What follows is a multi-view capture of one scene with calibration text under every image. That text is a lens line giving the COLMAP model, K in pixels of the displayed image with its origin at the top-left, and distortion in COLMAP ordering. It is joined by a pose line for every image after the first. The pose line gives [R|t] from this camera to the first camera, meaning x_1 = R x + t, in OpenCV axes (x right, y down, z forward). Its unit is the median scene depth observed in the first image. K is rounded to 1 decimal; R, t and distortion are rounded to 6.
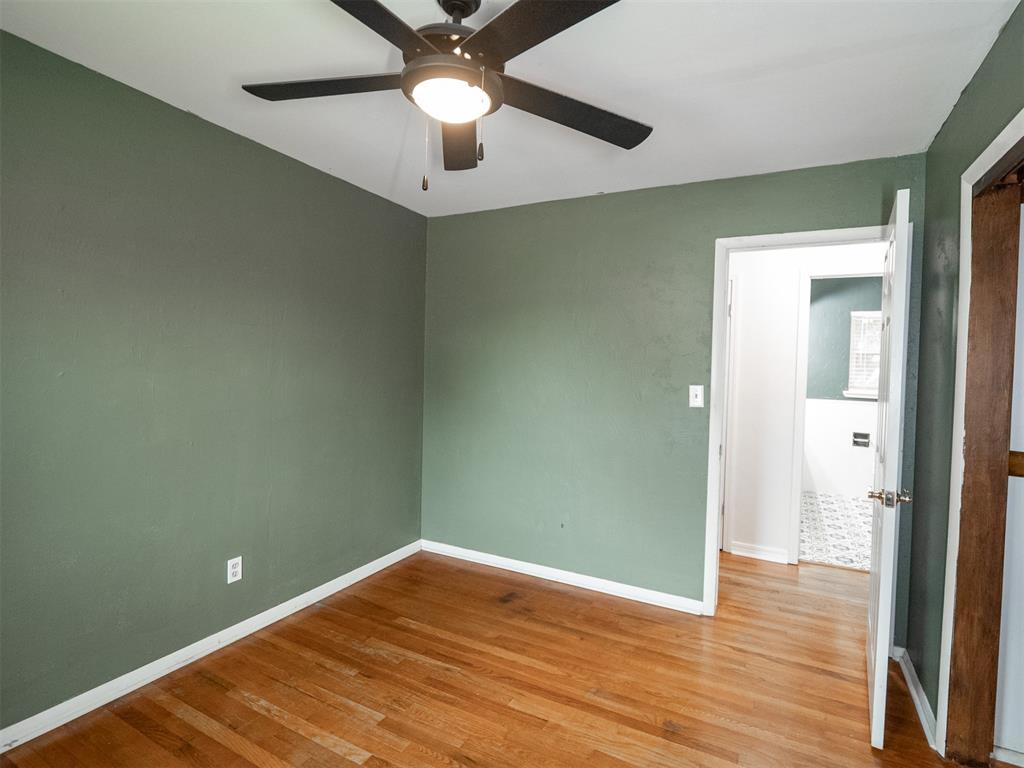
lens RADIAL K [[504.9, 0, 517.2], [0, 504.9, 376.7], [0, 0, 1]] dist [-0.004034, -0.000138]
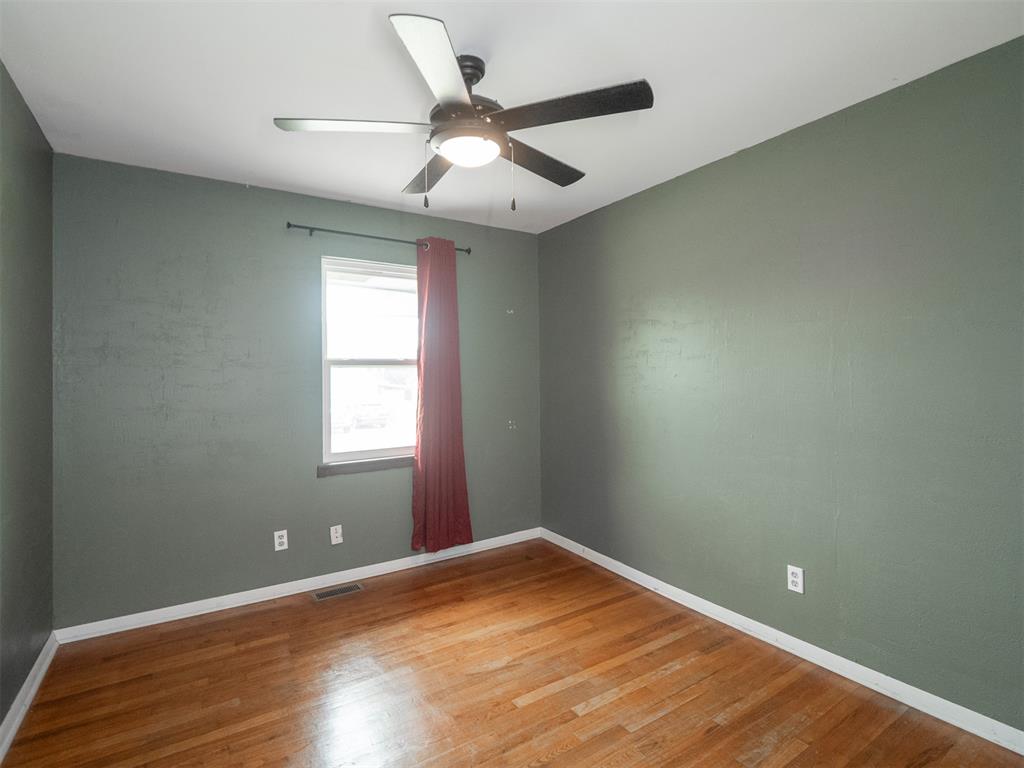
lens RADIAL K [[504.9, 0, 517.2], [0, 504.9, 376.7], [0, 0, 1]] dist [-0.004034, -0.000138]
pose [[-0.478834, -0.022916, -0.877606, 0.609078], [-0.016360, 0.999719, -0.017178, 0.031116], [0.877753, 0.006132, -0.479075, 1.135747]]
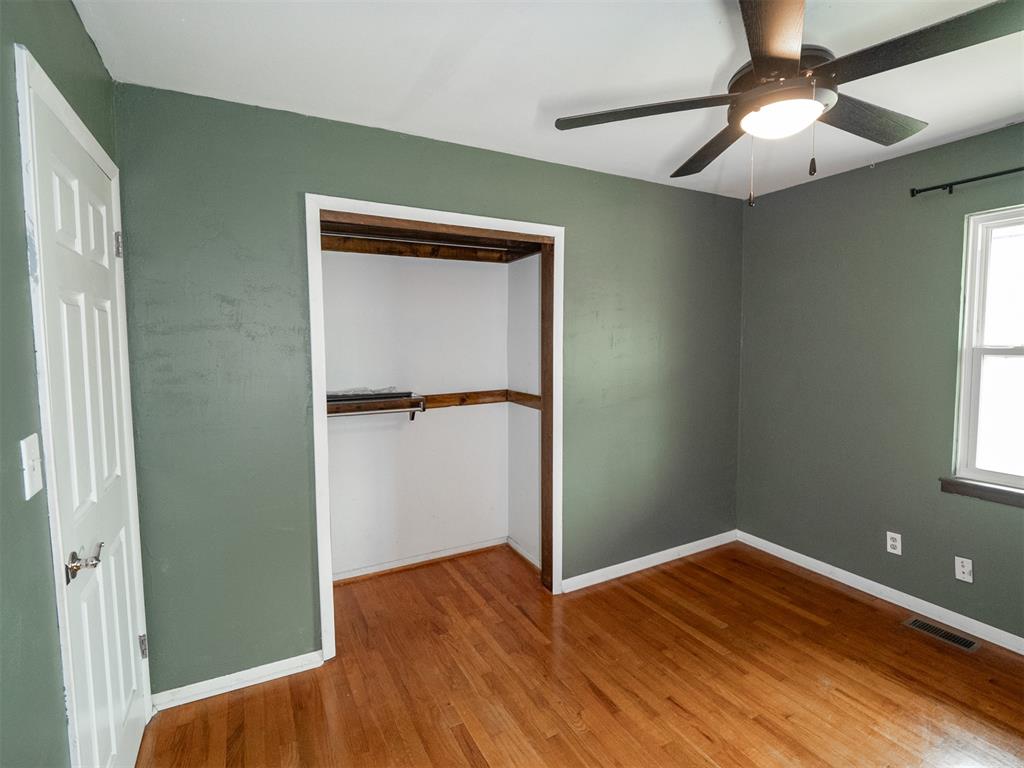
lens RADIAL K [[504.9, 0, 517.2], [0, 504.9, 376.7], [0, 0, 1]] dist [-0.004034, -0.000138]
pose [[-0.844442, -0.046577, 0.533619, -0.153854], [0.013683, 0.994012, 0.108415, -0.106920], [-0.535473, 0.098851, -0.838747, 1.454583]]
